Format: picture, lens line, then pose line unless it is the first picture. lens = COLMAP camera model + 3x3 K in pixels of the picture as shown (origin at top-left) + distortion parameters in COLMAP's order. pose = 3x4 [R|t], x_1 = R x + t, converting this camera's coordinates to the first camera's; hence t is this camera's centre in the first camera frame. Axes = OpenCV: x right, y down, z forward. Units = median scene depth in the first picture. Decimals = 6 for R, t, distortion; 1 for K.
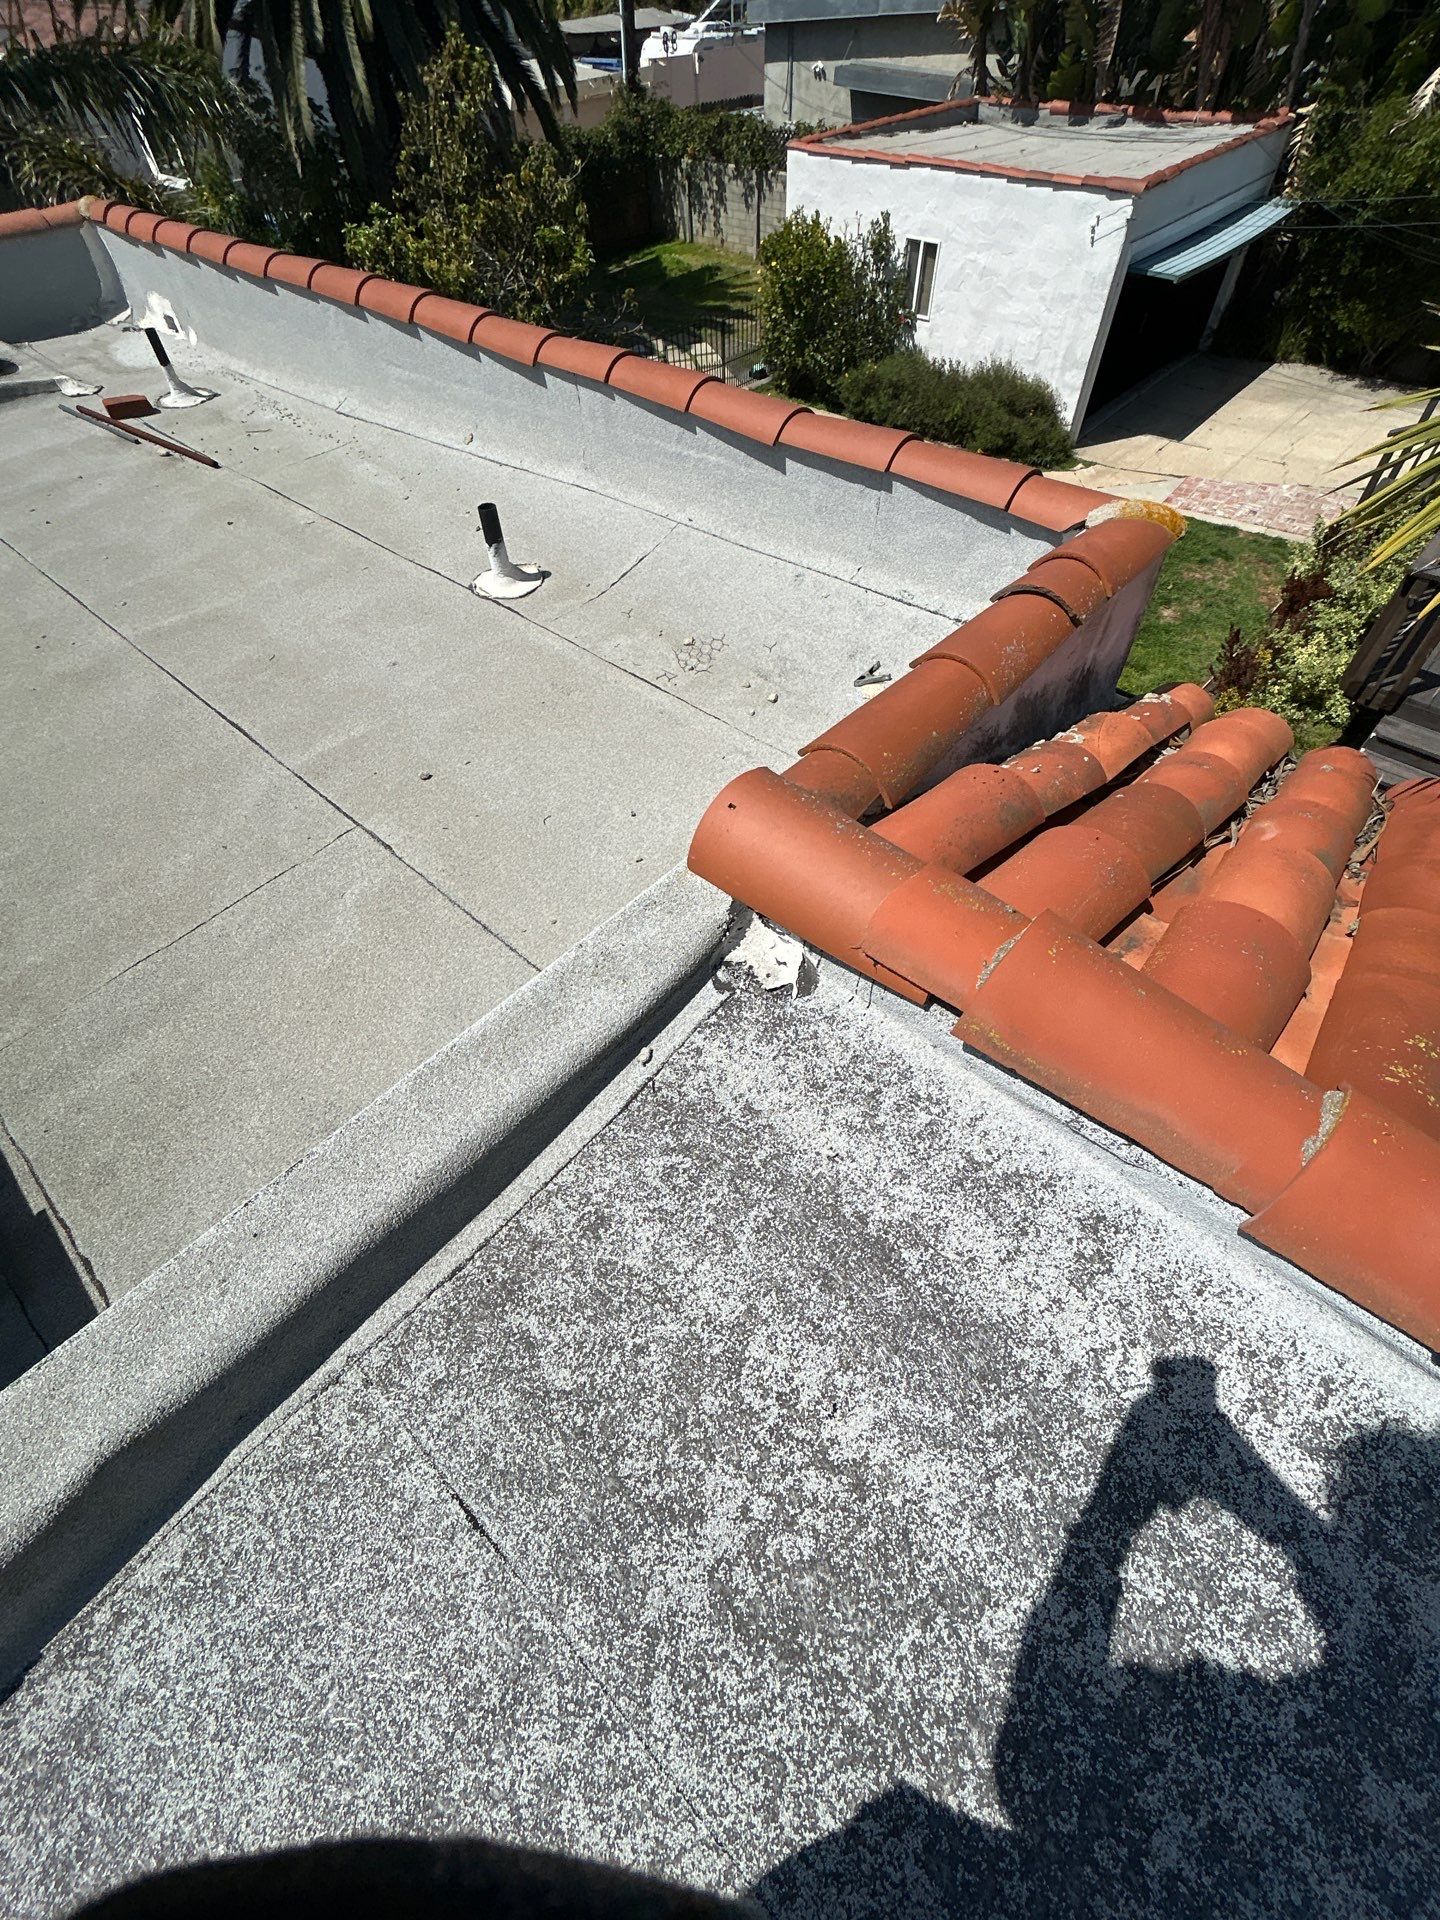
lens RADIAL K [[799.9, 0, 721.5], [0, 799.9, 960.0], [0, 0, 1]] dist [0.001465, -0.000022]
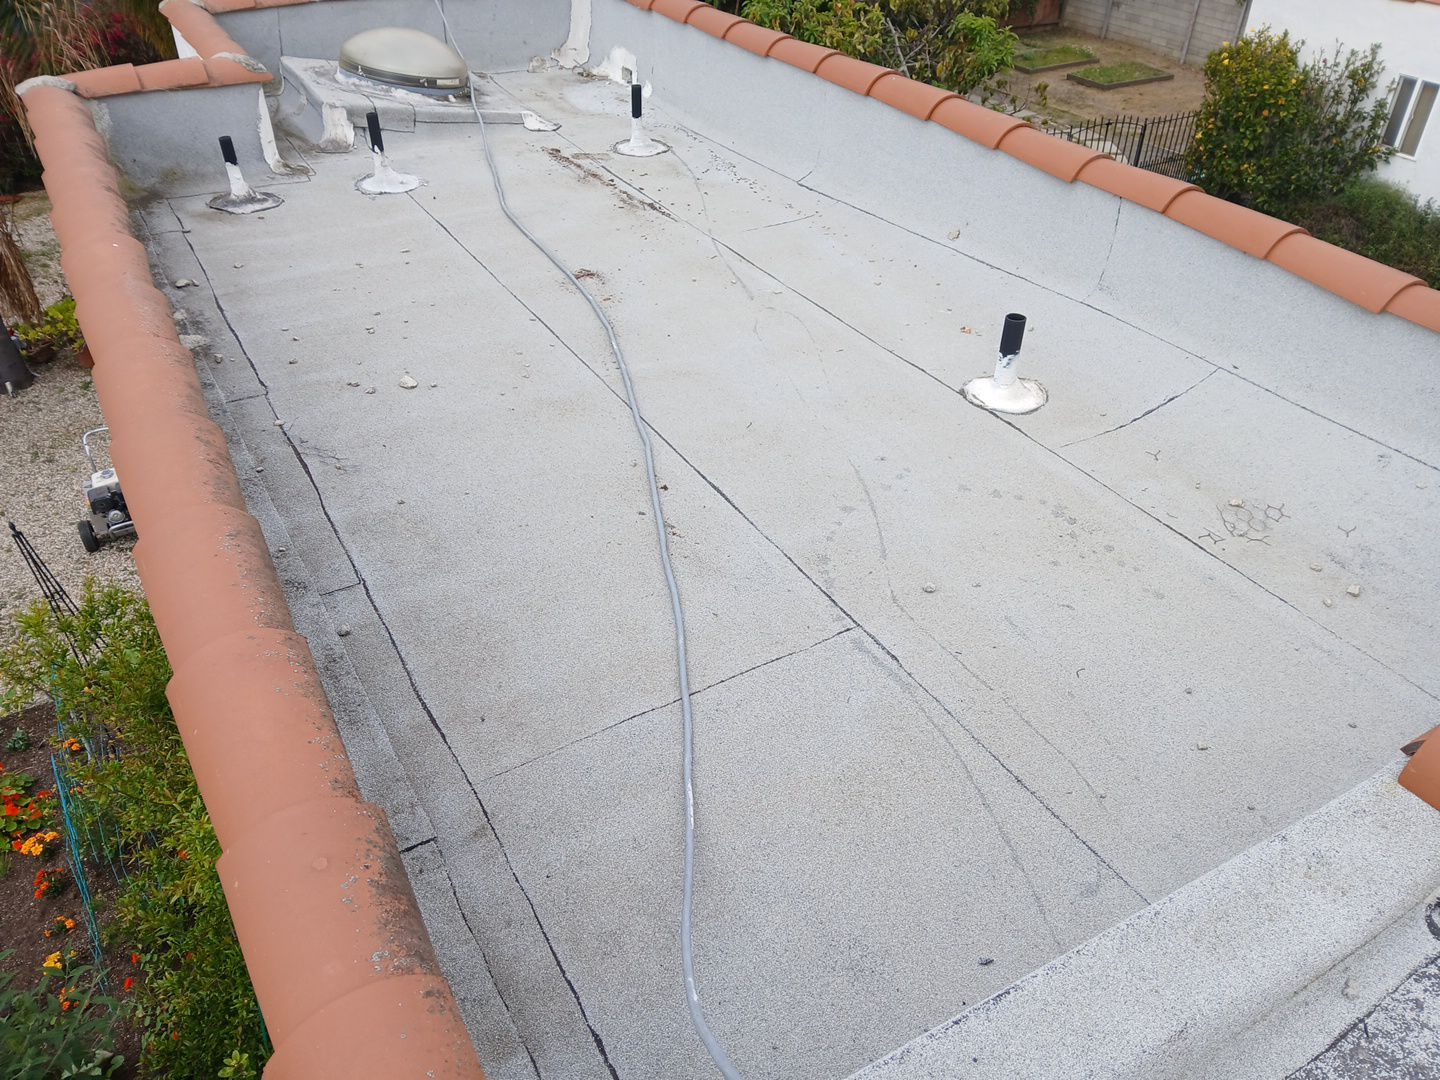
lens RADIAL K [[1107.0, 0, 725.9], [0, 1107.0, 542.6], [0, 0, 1]] dist [0.035931, -0.074648]
pose [[0.948657, 0.215317, -0.231707, -0.256046], [-0.271580, 0.929995, -0.247697, 0.069229], [0.162152, 0.297907, 0.940722, -0.157887]]
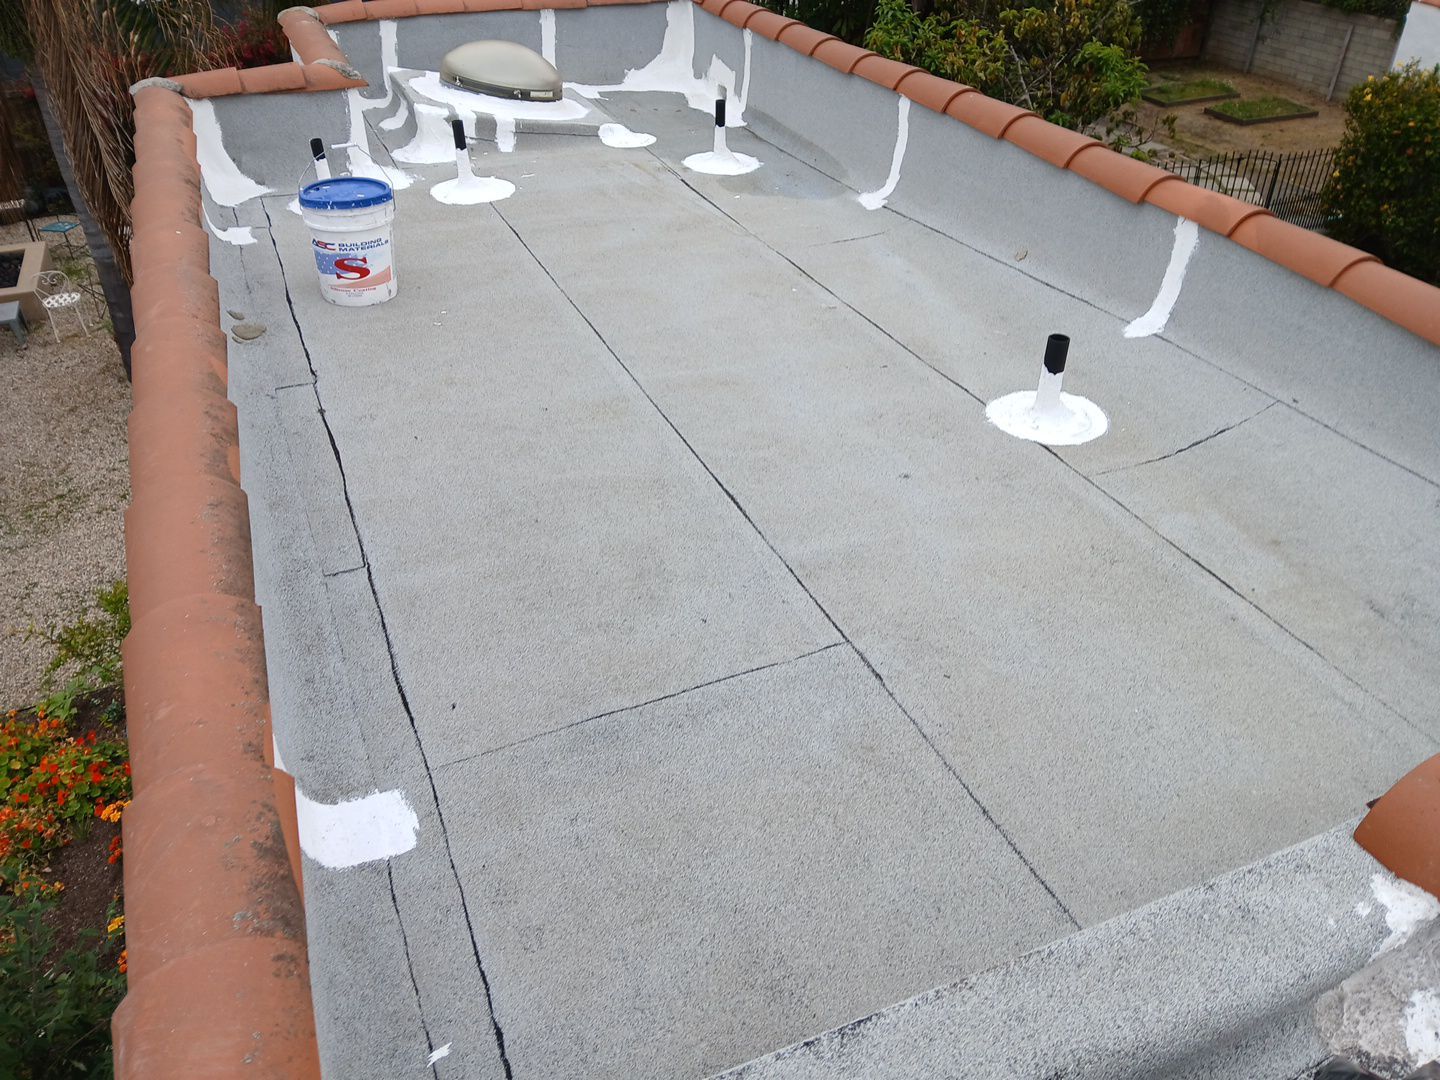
lens RADIAL K [[1114.7, 0, 720.0], [0, 1114.7, 540.0], [0, 0, 1]] dist [0.031669, -0.076630]
pose [[0.904064, 0.265883, -0.334625, -0.158396], [-0.354323, 0.904086, -0.238924, 0.050978], [0.239004, 0.334568, 0.911560, -0.120375]]
